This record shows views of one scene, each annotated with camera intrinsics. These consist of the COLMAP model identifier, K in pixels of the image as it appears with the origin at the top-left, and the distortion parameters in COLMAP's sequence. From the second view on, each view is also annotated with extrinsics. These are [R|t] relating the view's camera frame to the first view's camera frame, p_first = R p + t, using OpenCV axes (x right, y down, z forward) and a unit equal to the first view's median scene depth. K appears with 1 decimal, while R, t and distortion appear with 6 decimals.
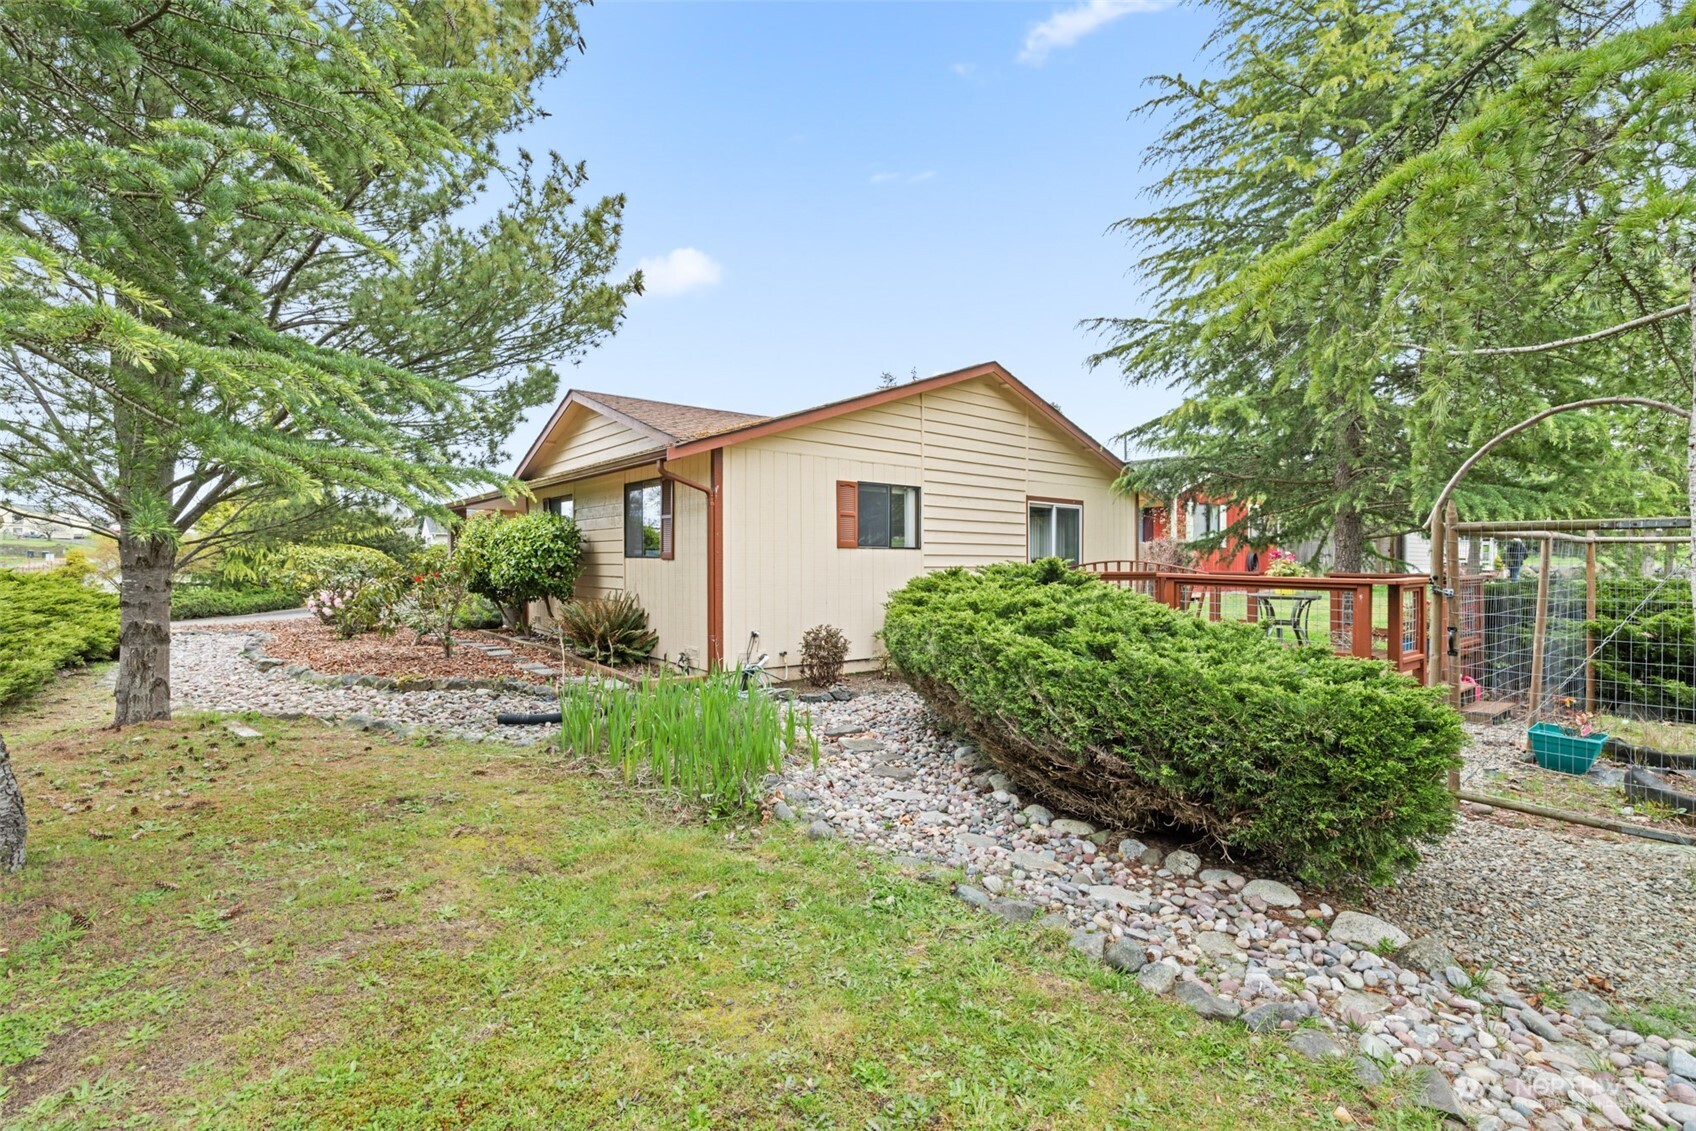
lens RADIAL K [[728.9, 0, 847.3], [0, 728.9, 558.9], [0, 0, 1]] dist [0.001889, -0.000248]
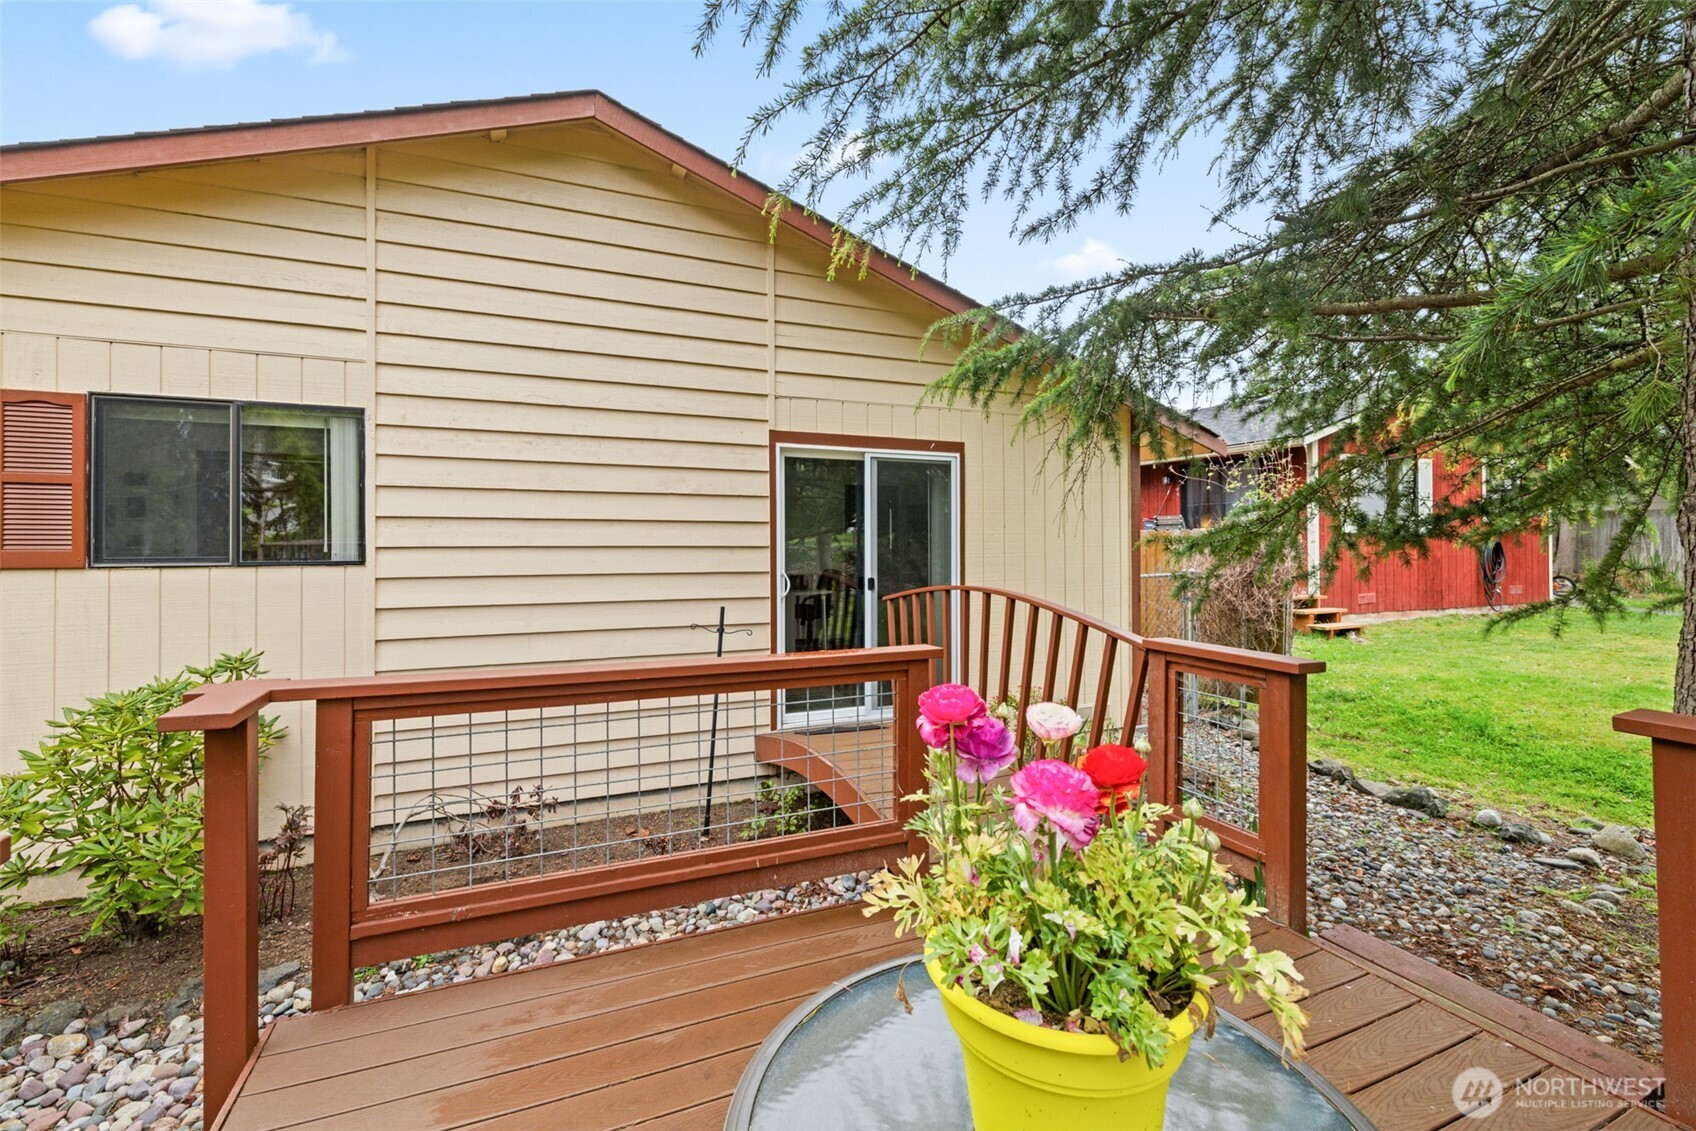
lens RADIAL K [[728.9, 0, 839.5], [0, 728.9, 540.4], [0, 0, 1]] dist [0.001889, -0.000248]
pose [[0.966331, -0.007274, -0.257199, 0.451777], [0.006899, 0.999973, -0.002361, -0.024228], [0.257210, 0.000507, 0.966355, 0.679601]]
